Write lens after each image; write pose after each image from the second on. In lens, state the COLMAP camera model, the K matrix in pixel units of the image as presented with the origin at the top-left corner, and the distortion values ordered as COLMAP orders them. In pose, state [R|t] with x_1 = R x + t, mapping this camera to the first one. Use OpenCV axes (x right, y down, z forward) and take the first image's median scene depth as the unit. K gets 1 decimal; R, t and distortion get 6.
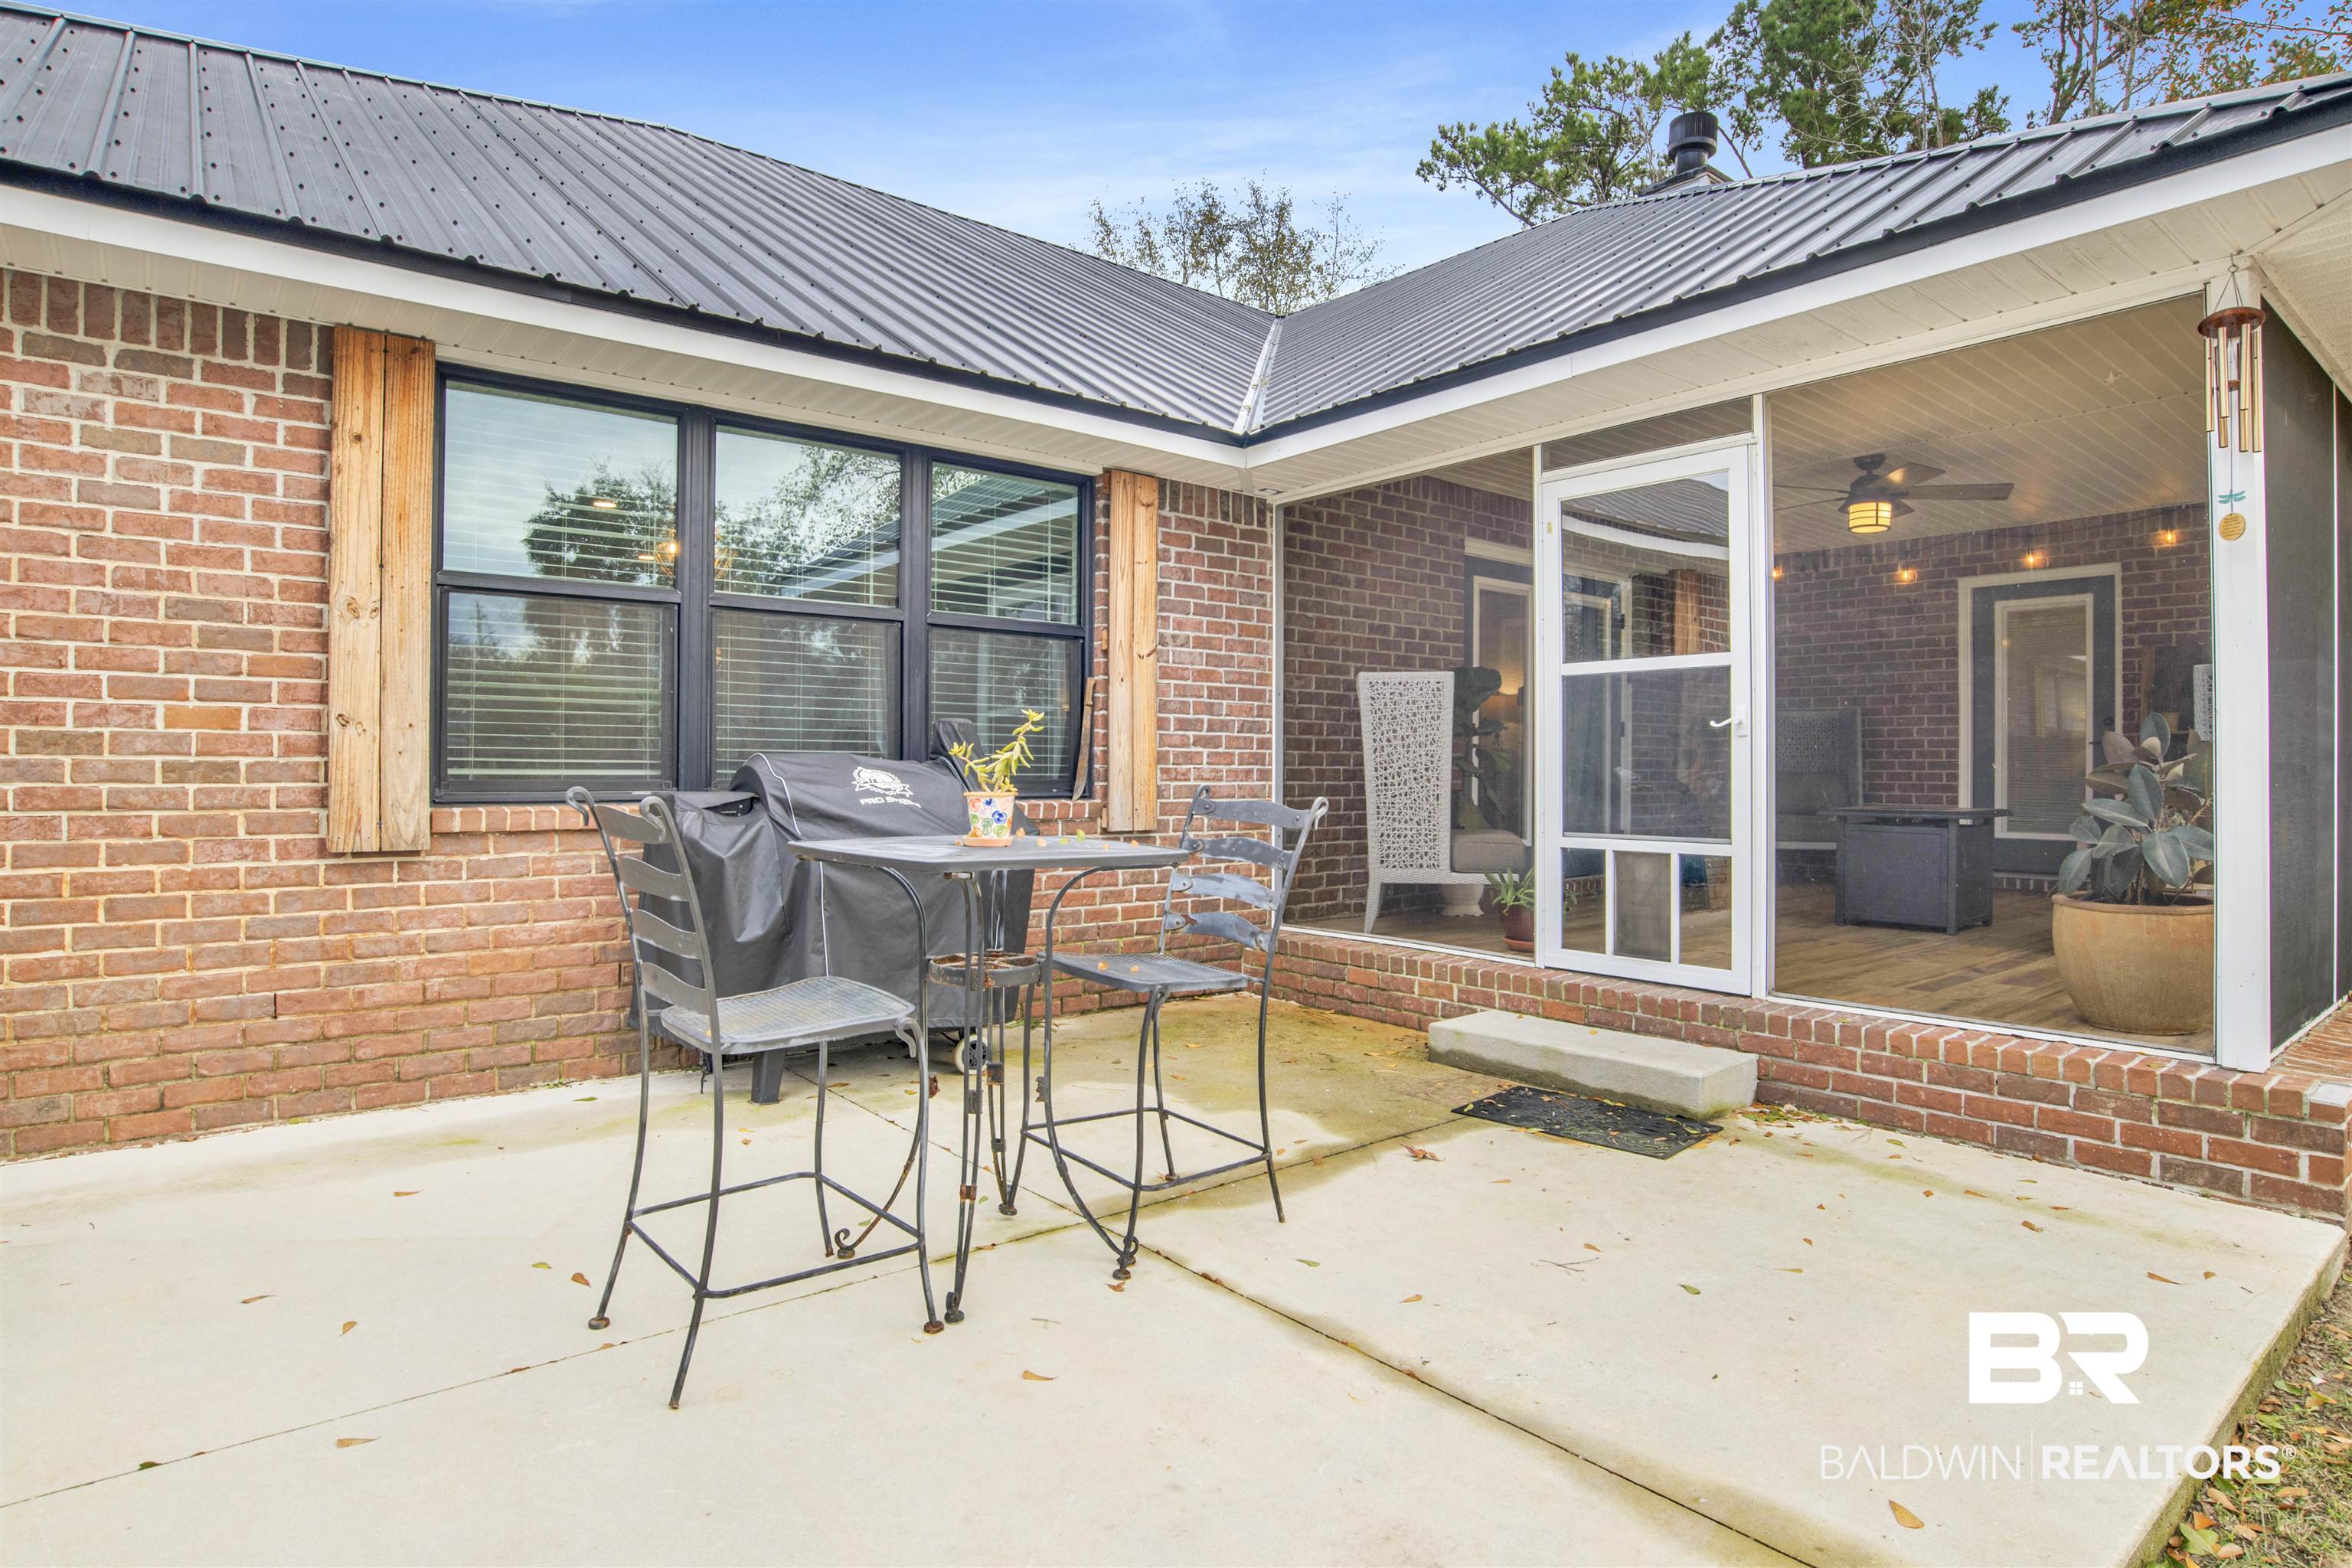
lens RADIAL K [[1283.5, 0, 1193.5], [0, 1283.5, 773.2], [0, 0, 1]] dist [-0.063541, 0.026216]
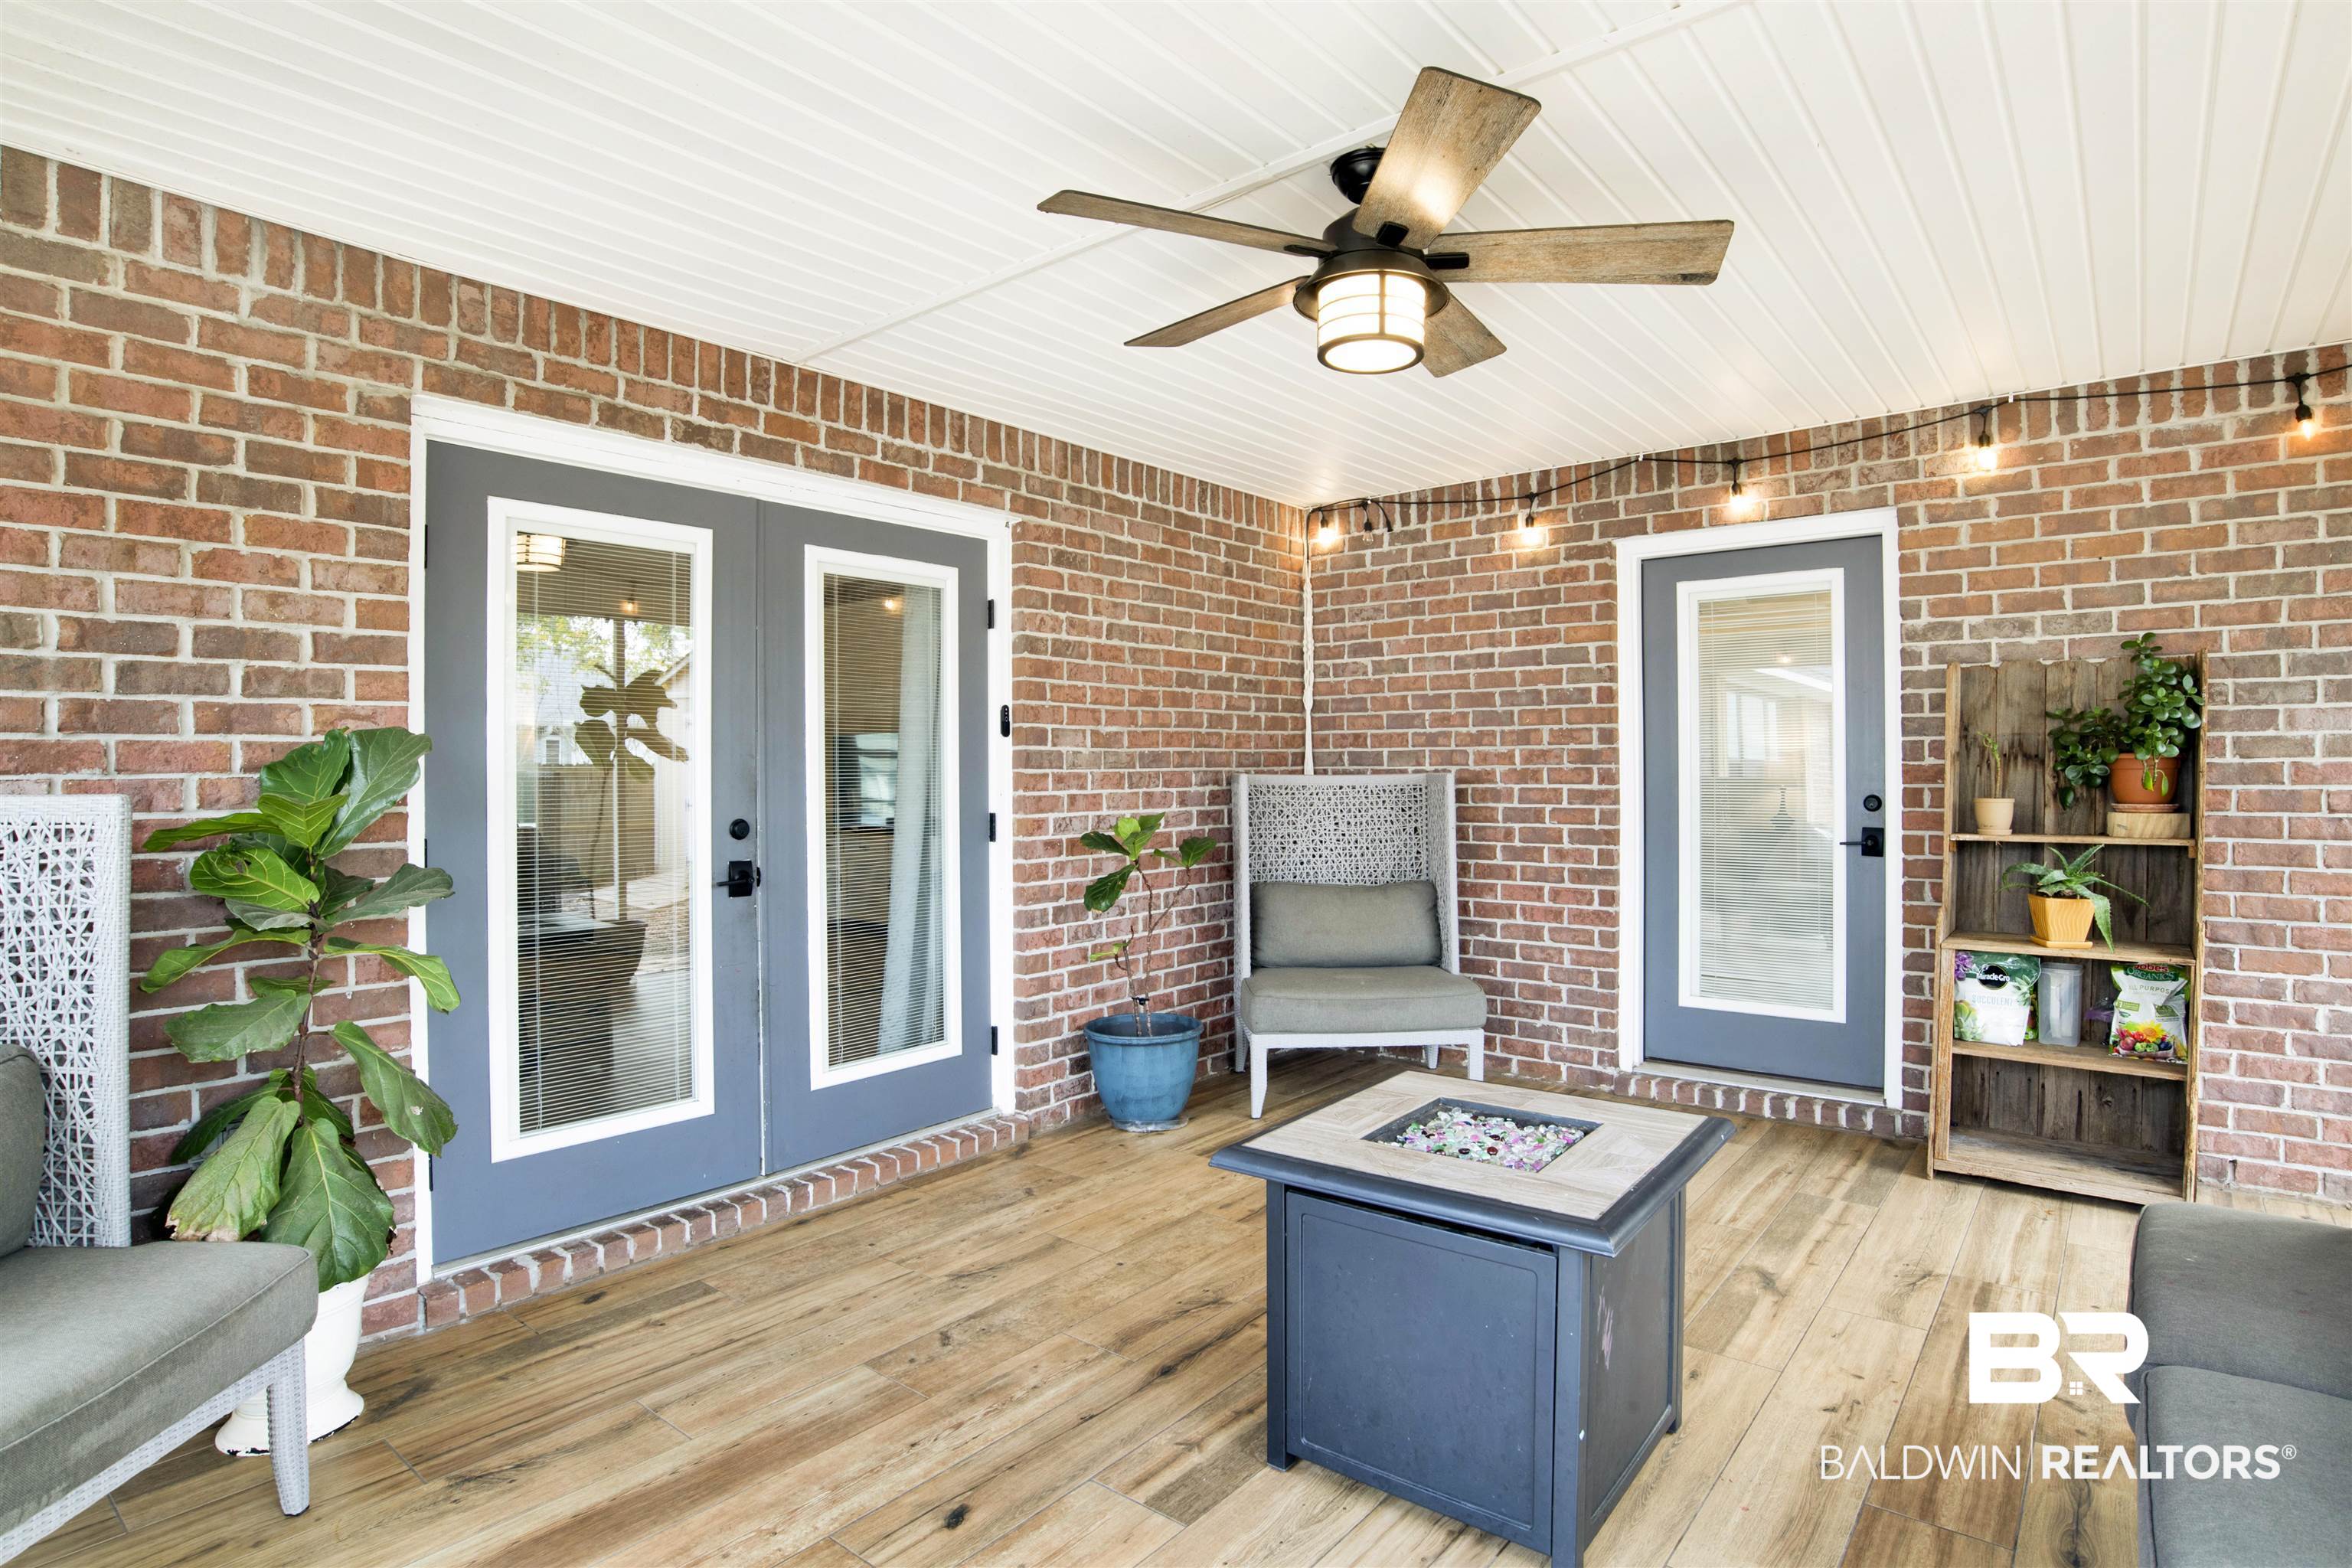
lens RADIAL K [[1253.2, 0, 1176.0], [0, 1253.2, 784.0], [0, 0, 1]] dist [-0.072118, 0.034907]
pose [[0.981295, -0.015383, 0.191892, 0.311462], [0.013740, 0.999857, 0.009888, -0.055573], [-0.192017, -0.007066, 0.981366, 0.499548]]
